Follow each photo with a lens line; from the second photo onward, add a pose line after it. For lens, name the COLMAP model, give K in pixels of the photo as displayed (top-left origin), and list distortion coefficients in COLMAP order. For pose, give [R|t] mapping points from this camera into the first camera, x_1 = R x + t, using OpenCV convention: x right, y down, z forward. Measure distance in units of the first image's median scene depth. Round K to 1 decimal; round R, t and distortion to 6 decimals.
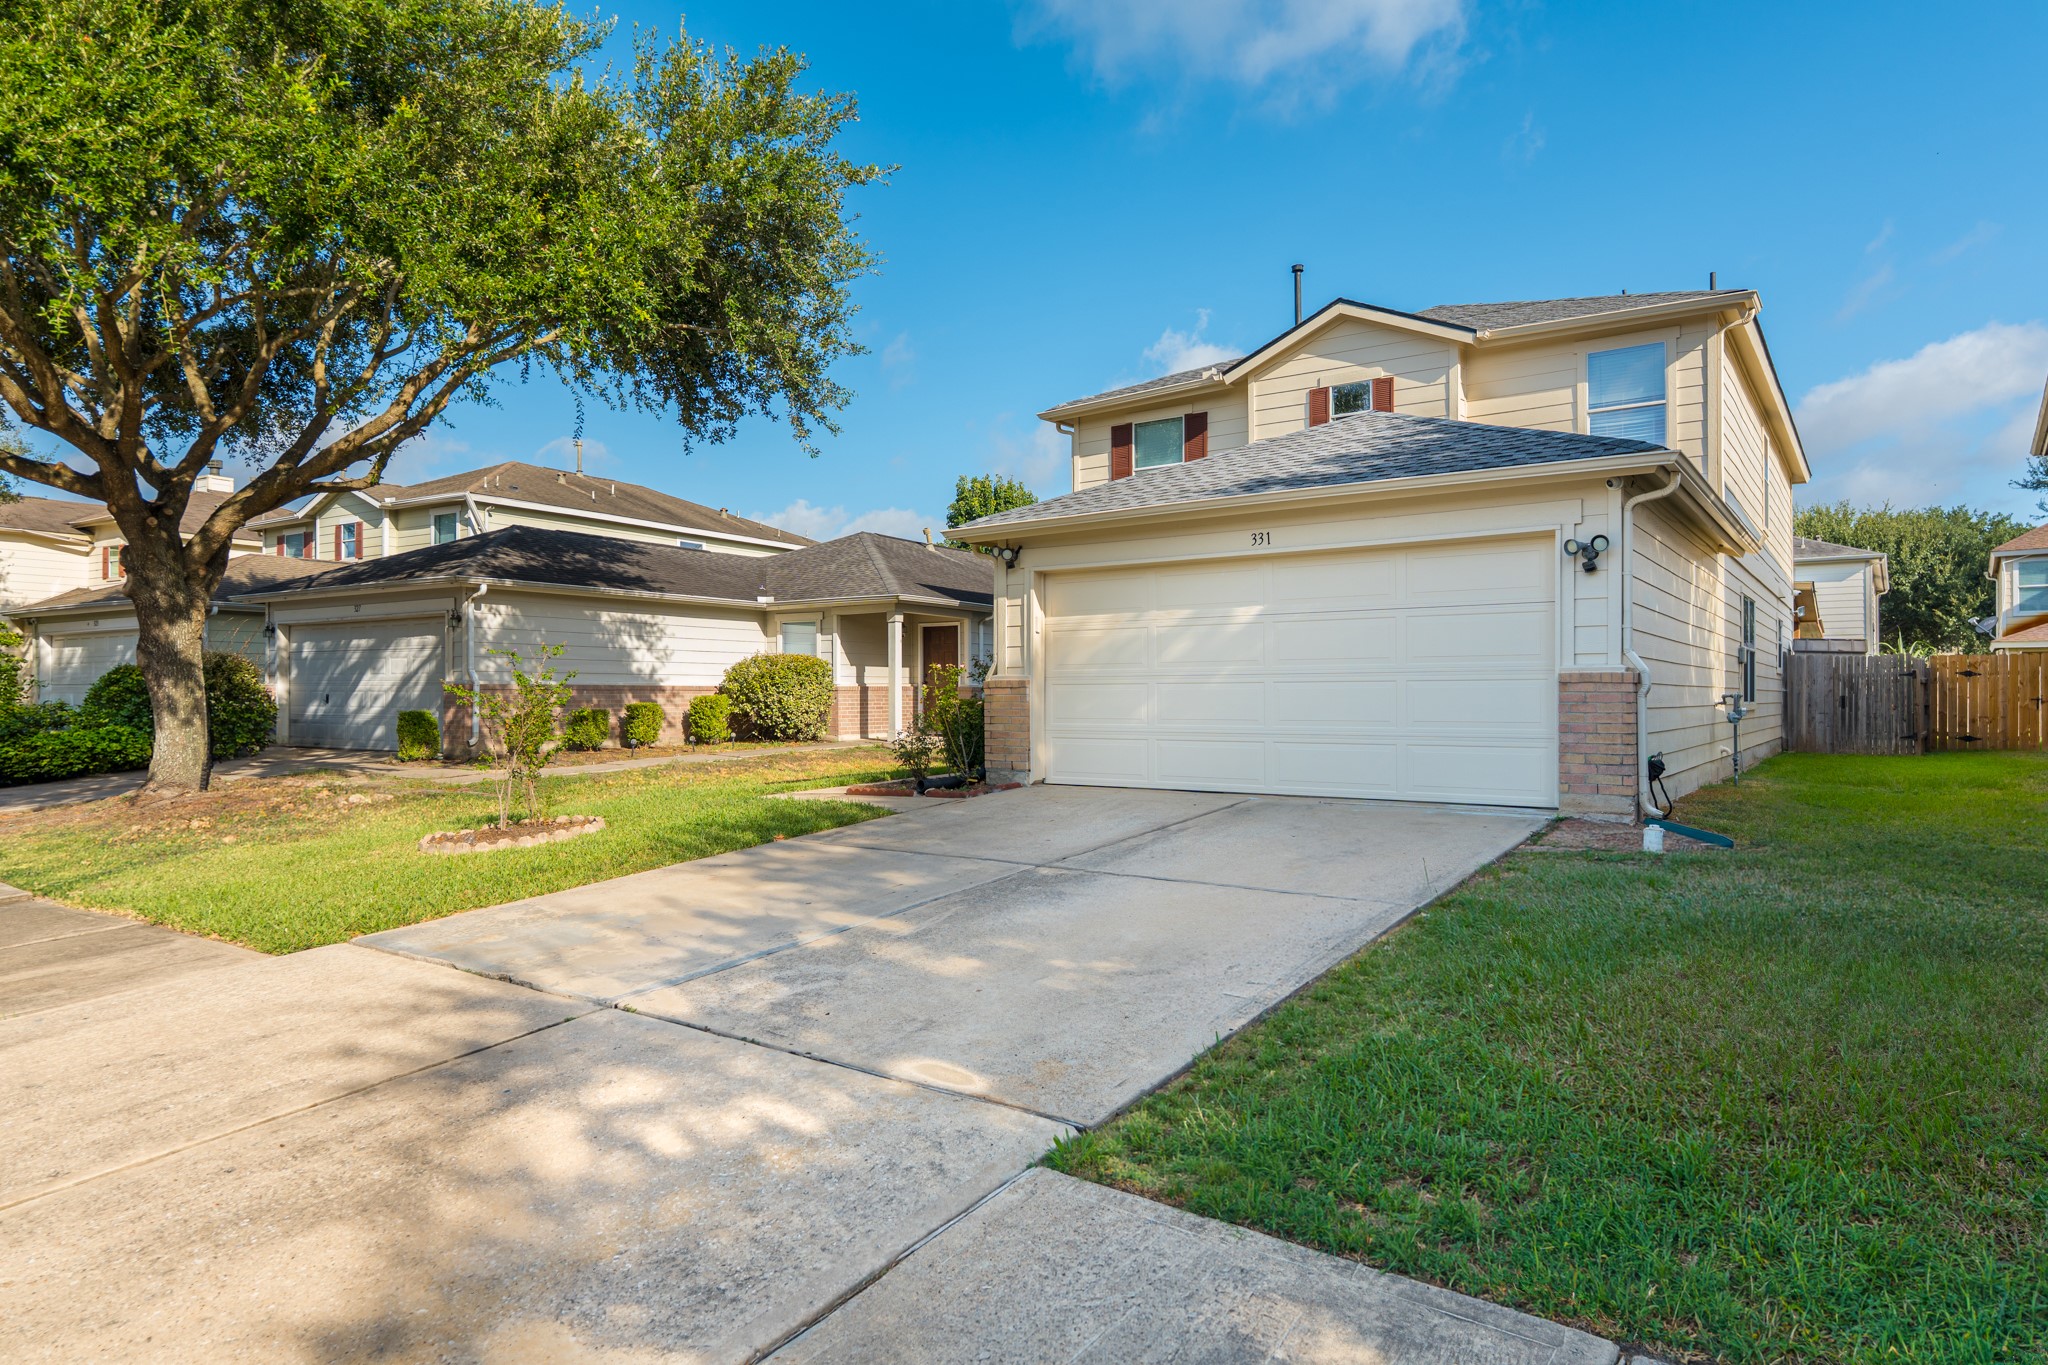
lens RADIAL K [[1205.5, 0, 1025.0], [0, 1205.5, 688.0], [0, 0, 1]] dist [-0.003962, -0.001377]
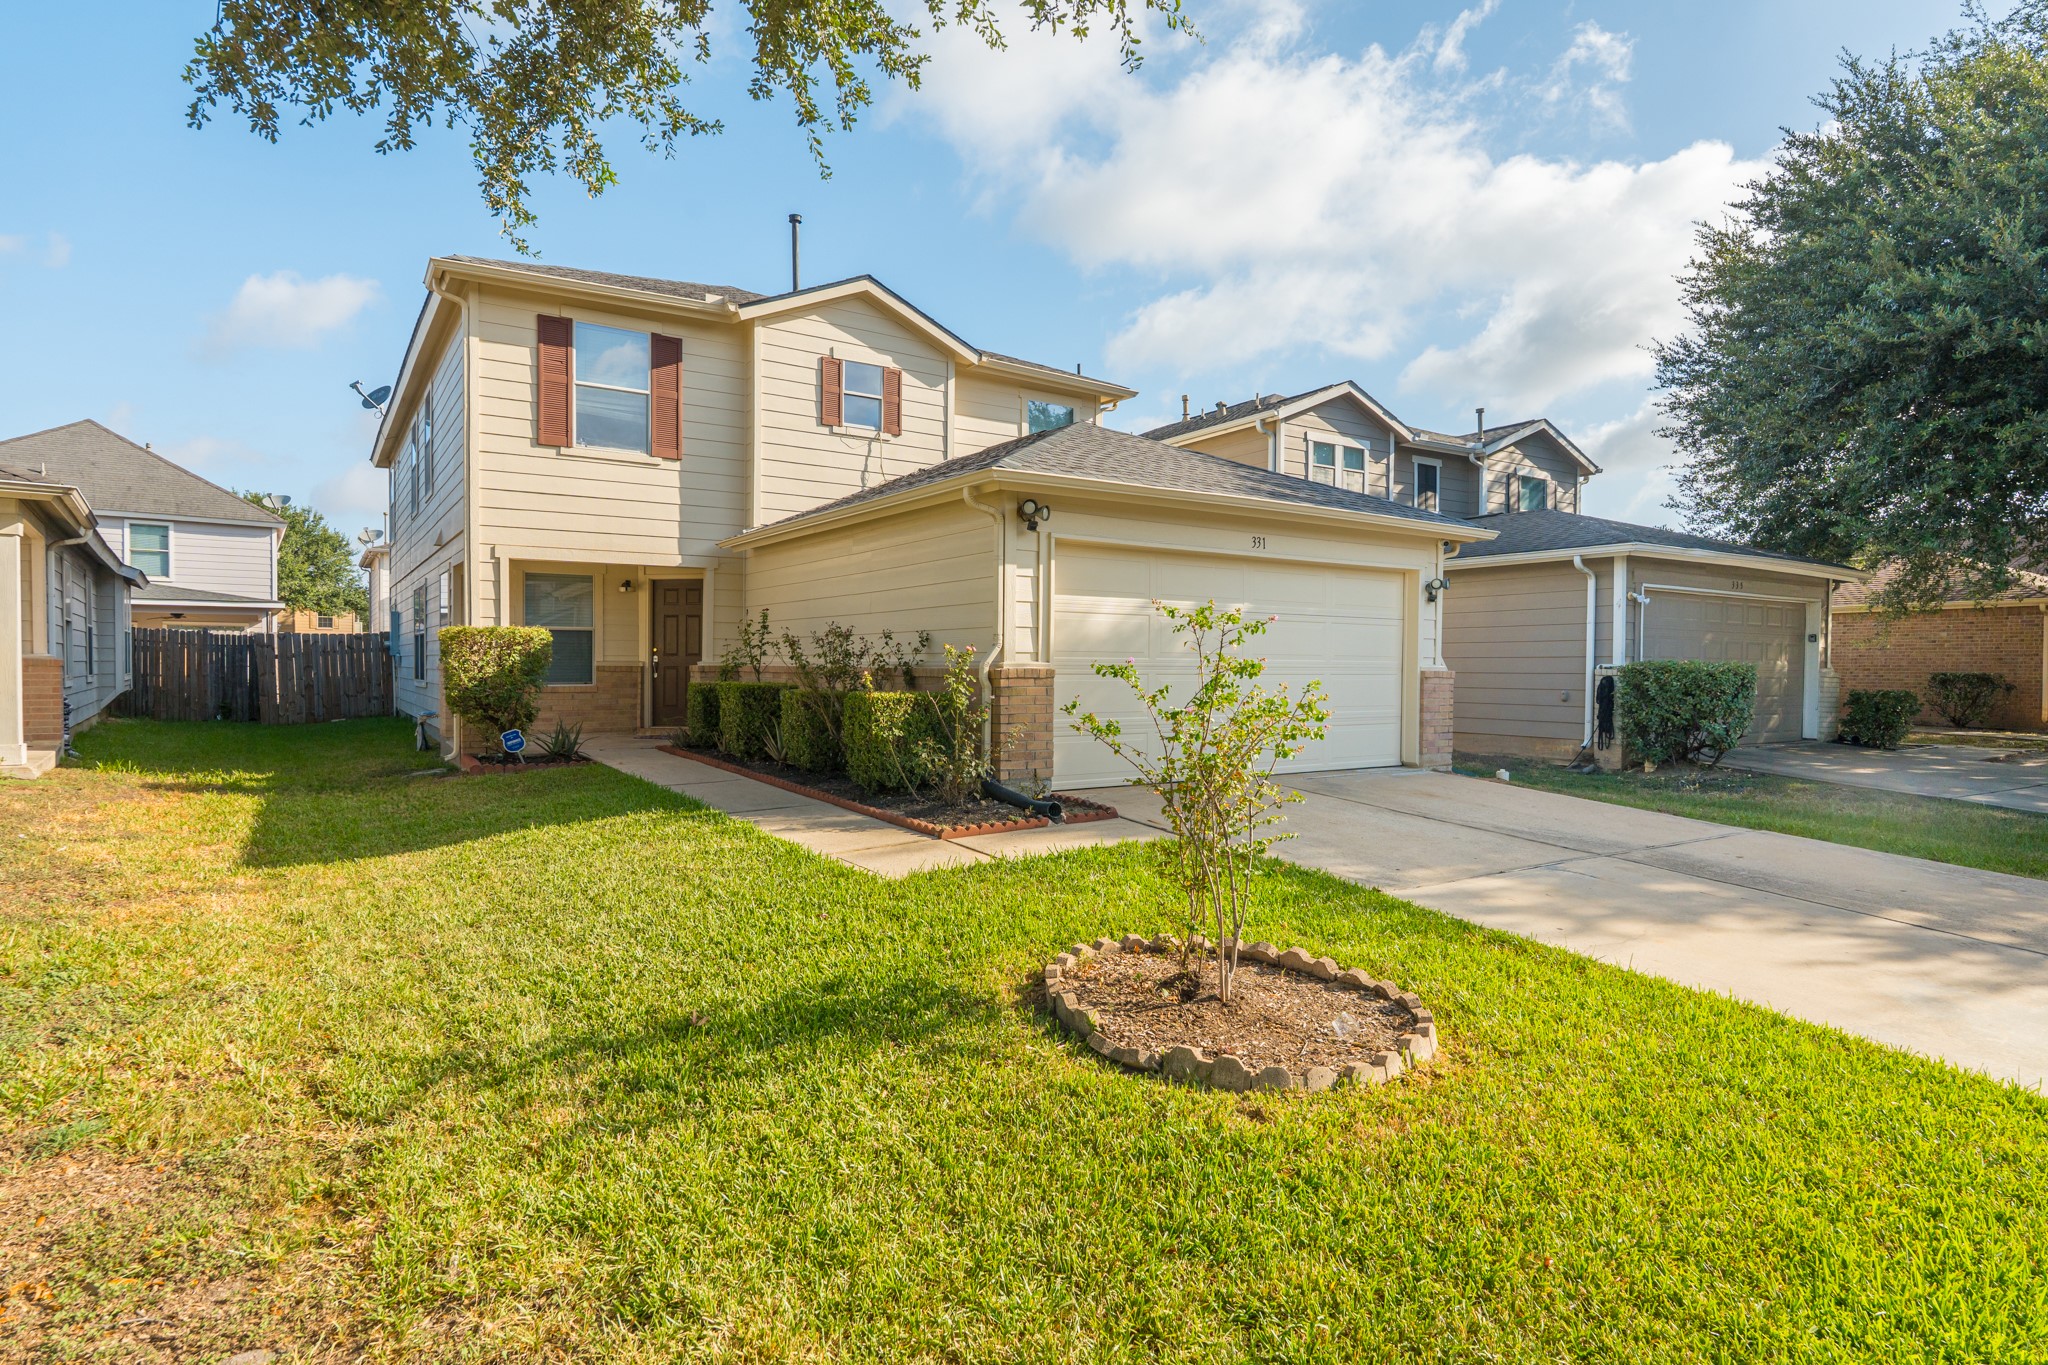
lens RADIAL K [[1075.7, 0, 1026.8], [0, 1075.7, 684.6], [0, 0, 1]] dist [-0.003871, -0.002443]
pose [[0.342947, -0.011909, 0.939279, -0.559693], [-0.014766, 0.999728, 0.018067, -0.007319], [-0.939239, -0.020065, 0.342678, 0.609772]]
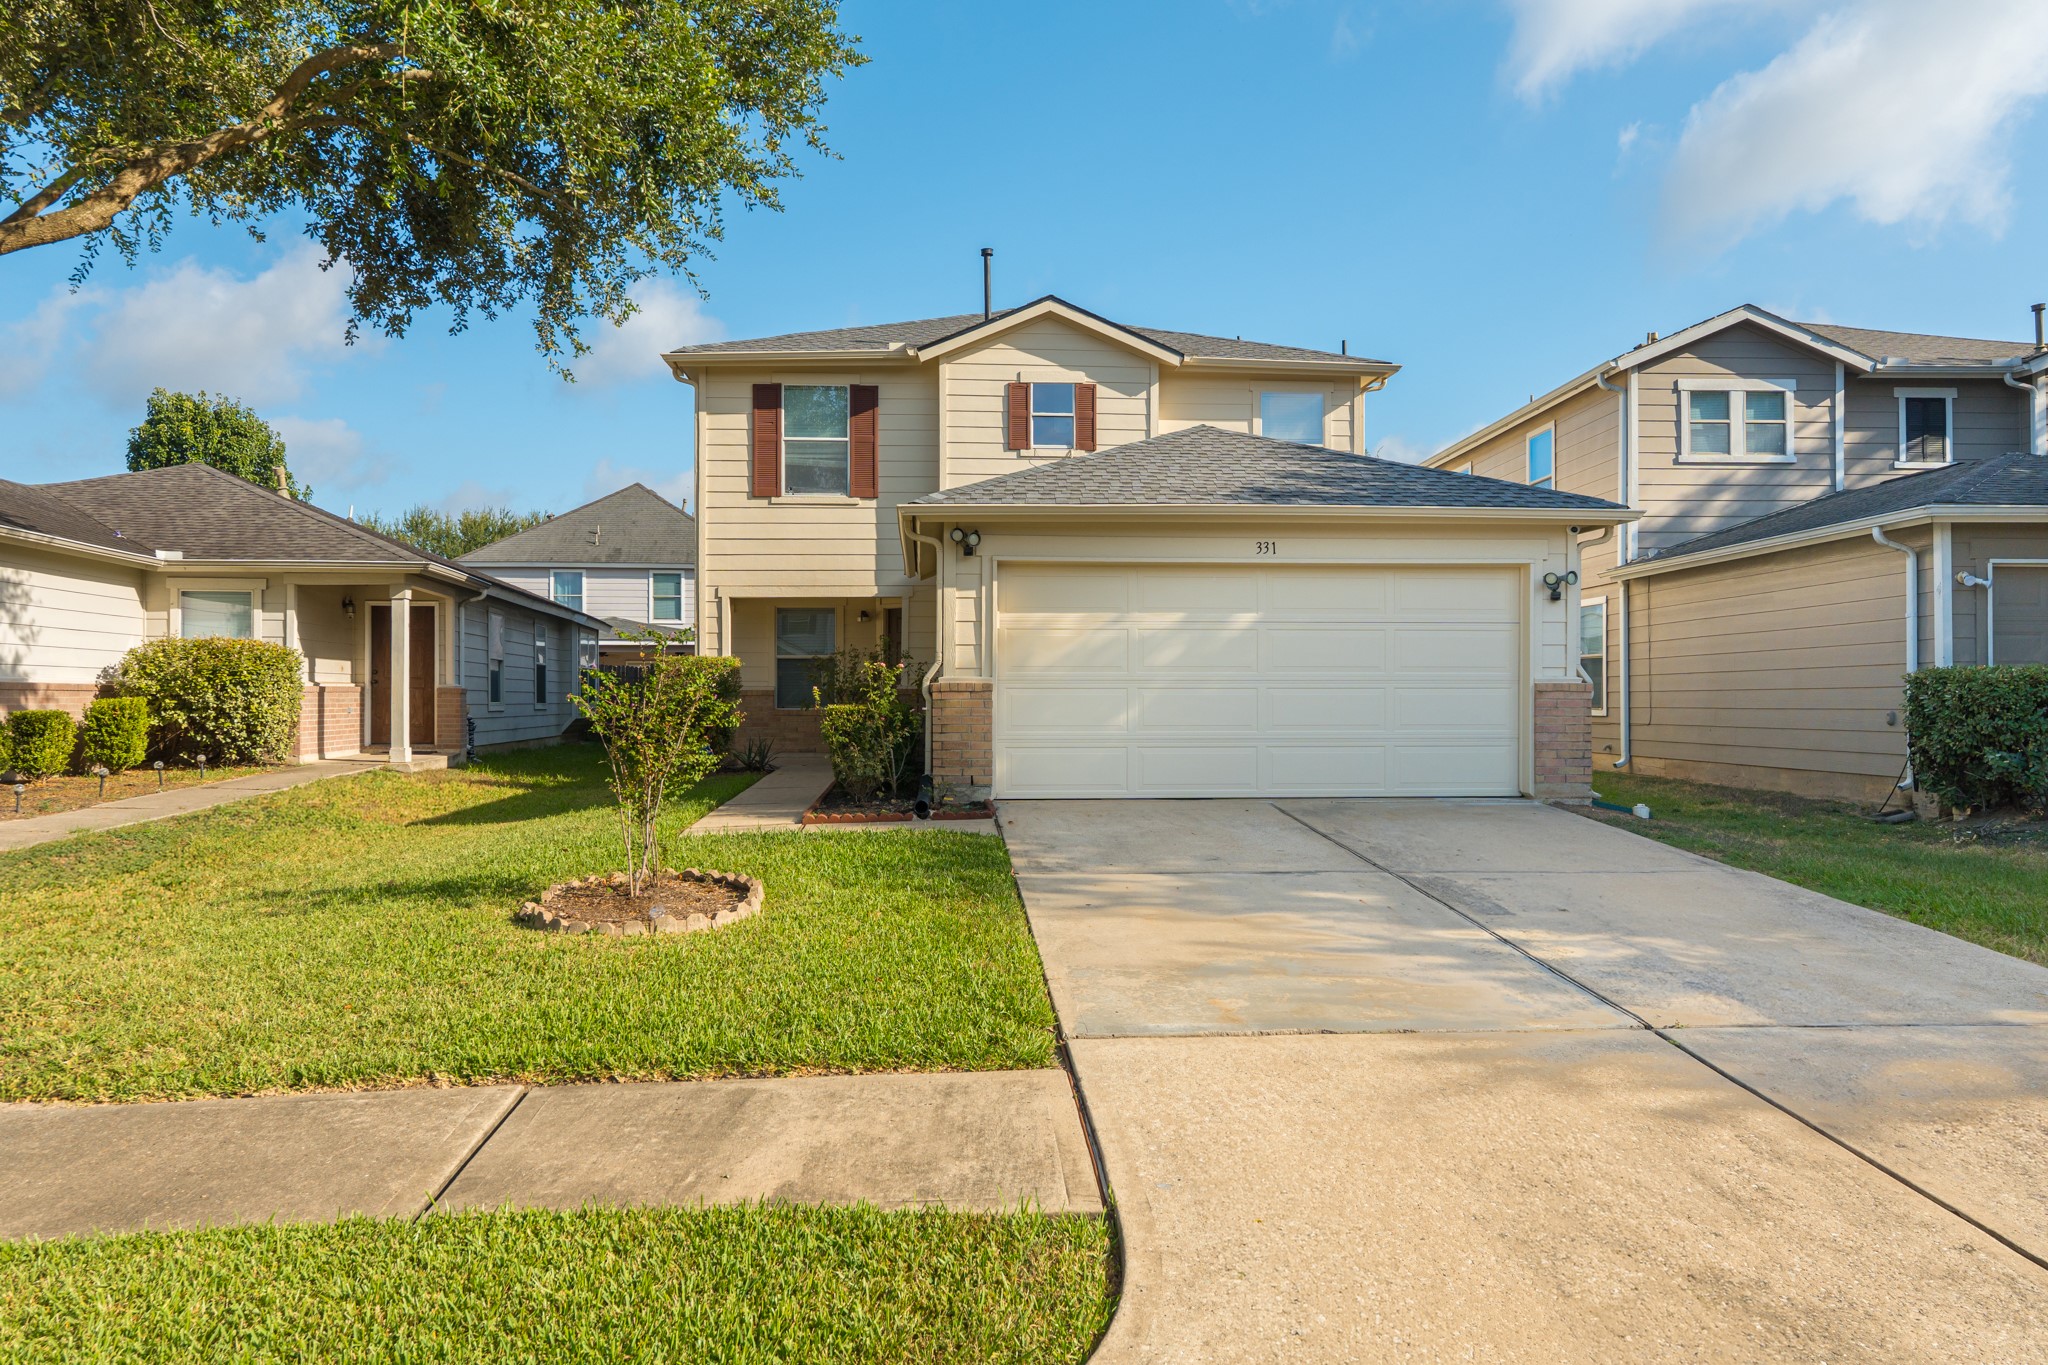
lens RADIAL K [[1369.8, 0, 1018.7], [0, 1369.8, 687.0], [0, 0, 1]] dist [-0.005899, 0.003508]
pose [[0.768693, 0.008247, 0.639564, -0.501004], [-0.006329, 0.999966, -0.005288, 0.001150], [-0.639586, 0.000017, 0.768719, 0.170981]]
